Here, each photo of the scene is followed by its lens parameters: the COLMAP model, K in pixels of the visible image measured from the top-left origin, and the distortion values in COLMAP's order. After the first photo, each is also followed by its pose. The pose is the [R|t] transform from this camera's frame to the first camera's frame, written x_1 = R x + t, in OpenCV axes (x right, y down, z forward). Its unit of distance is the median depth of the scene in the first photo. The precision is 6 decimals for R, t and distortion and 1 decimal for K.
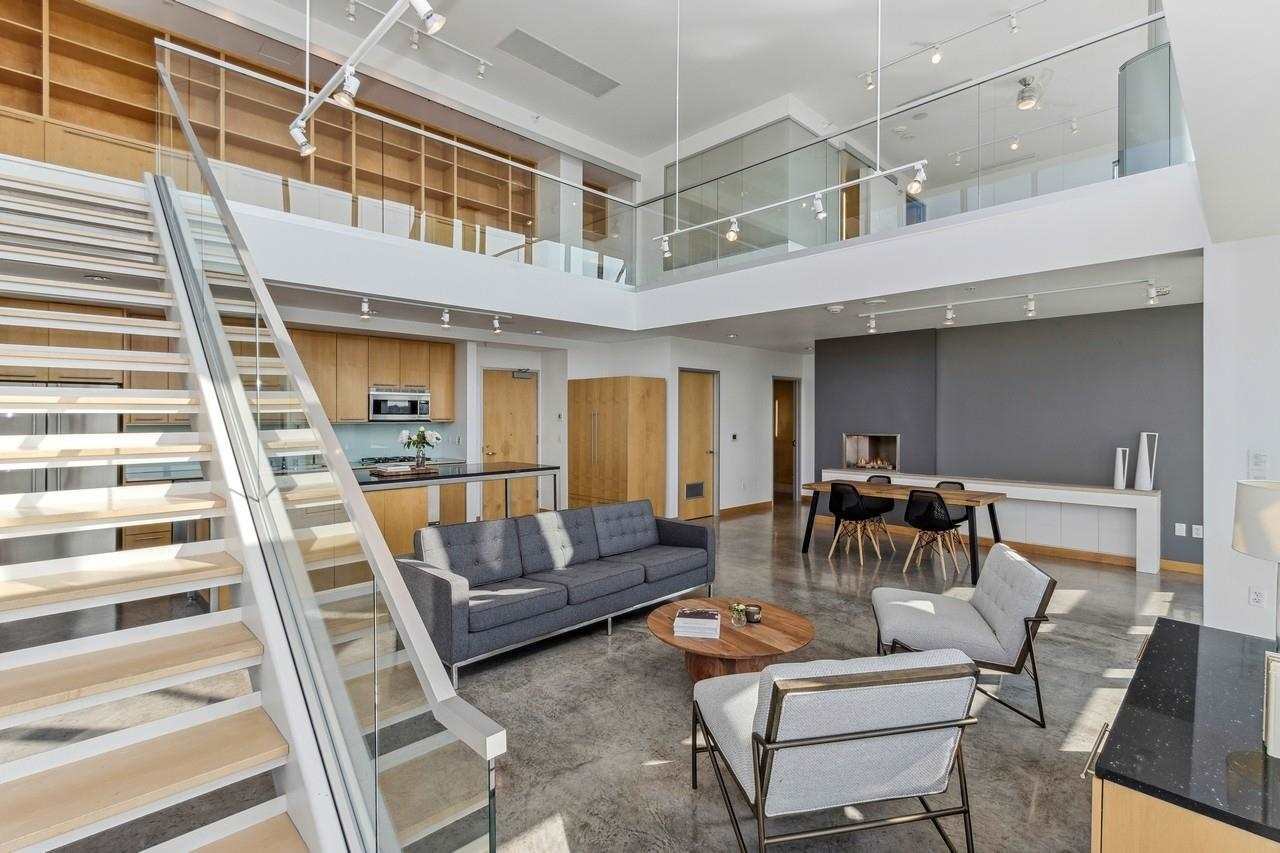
lens RADIAL K [[596.0, 0, 641.9], [0, 596.0, 420.8], [0, 0, 1]] dist [0.000099, 0.000060]
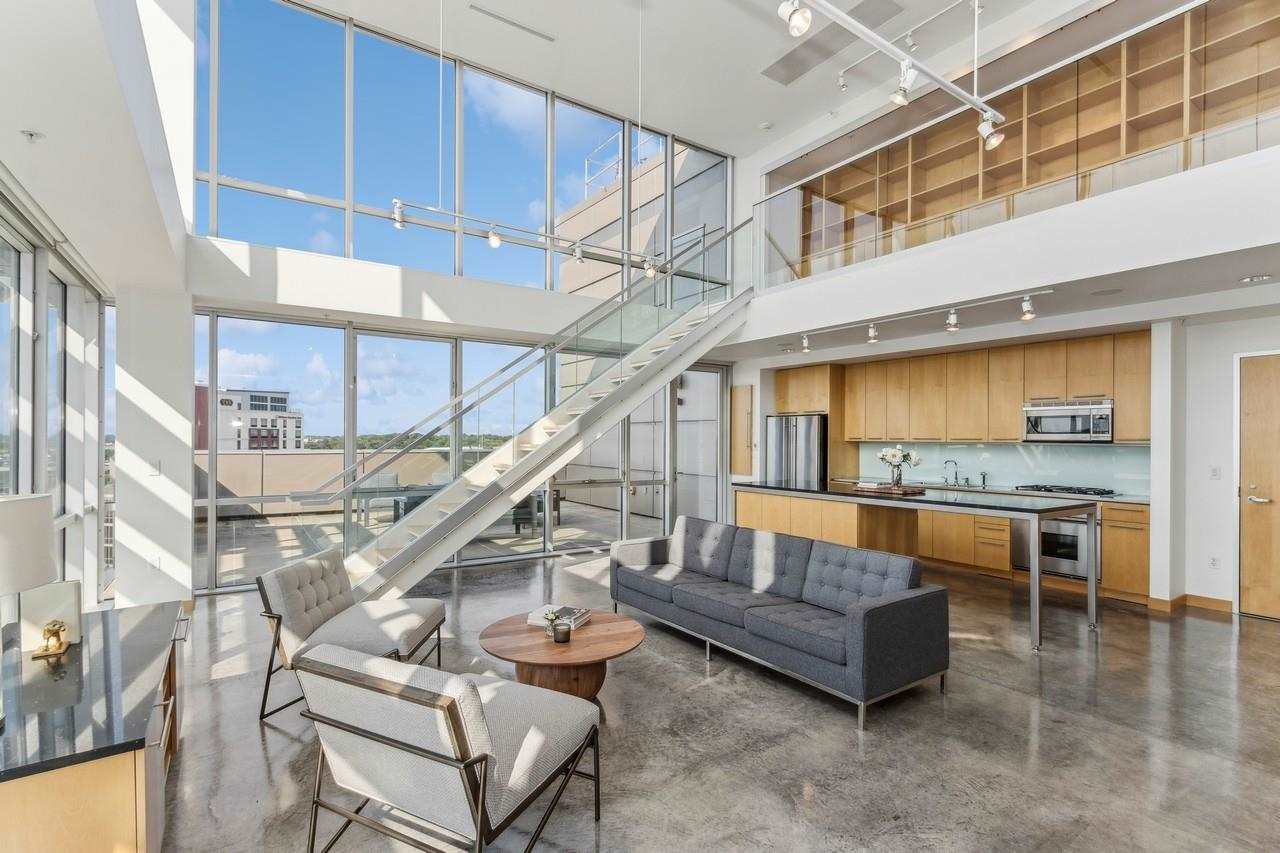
lens RADIAL K [[595.0, 0, 636.9], [0, 595.0, 447.7], [0, 0, 1]] dist [0.001739, -0.000074]
pose [[-0.184194, 0.010211, -0.982837, 0.790132], [-0.012033, 0.999848, 0.012643, 0.008816], [0.982816, 0.014155, -0.184043, 0.931604]]
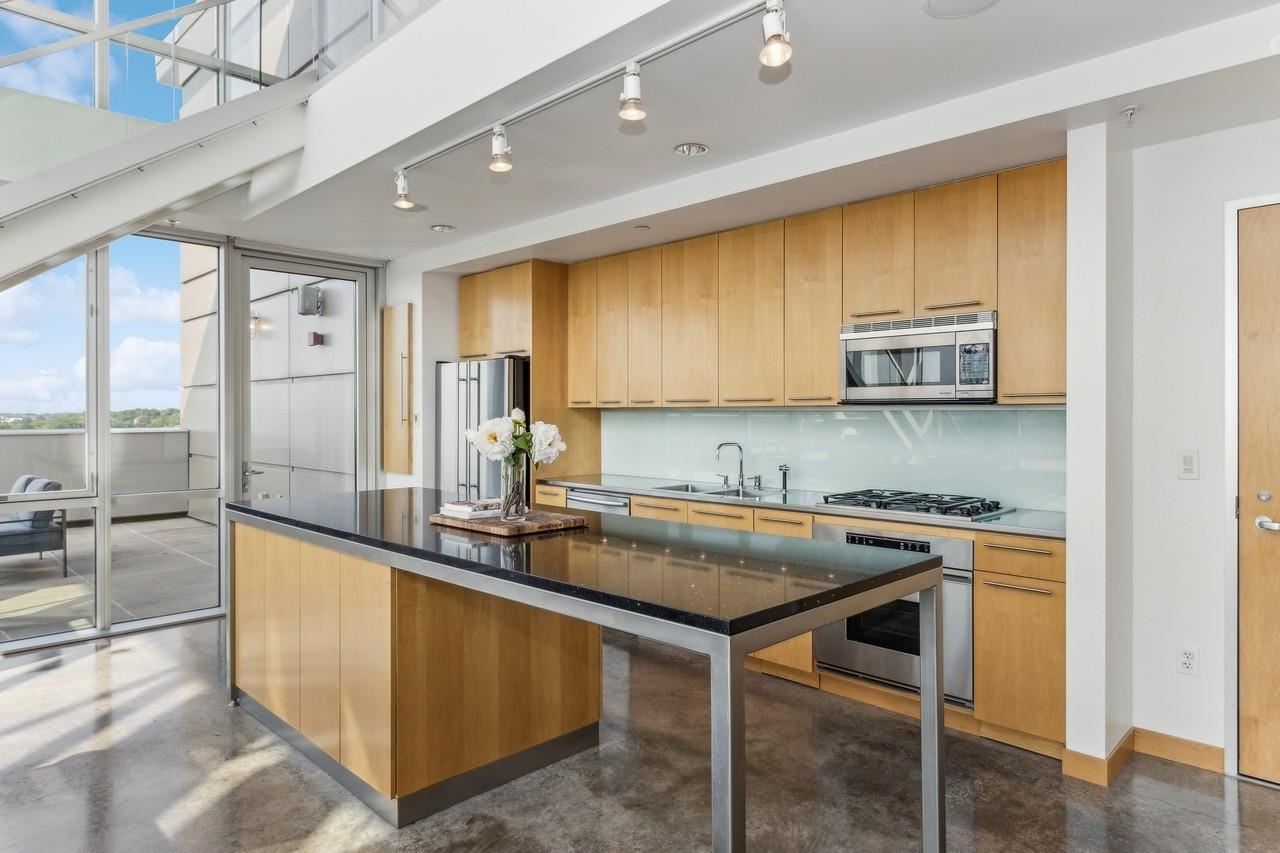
lens RADIAL K [[759.9, 0, 640.0], [0, 759.9, 426.5], [0, 0, 1]] dist [0.000083, -0.000552]
pose [[0.015272, 0.012641, -0.999803, 0.141341], [-0.006161, 0.999902, 0.012548, 0.018271], [0.999864, 0.005968, 0.015348, 1.308987]]
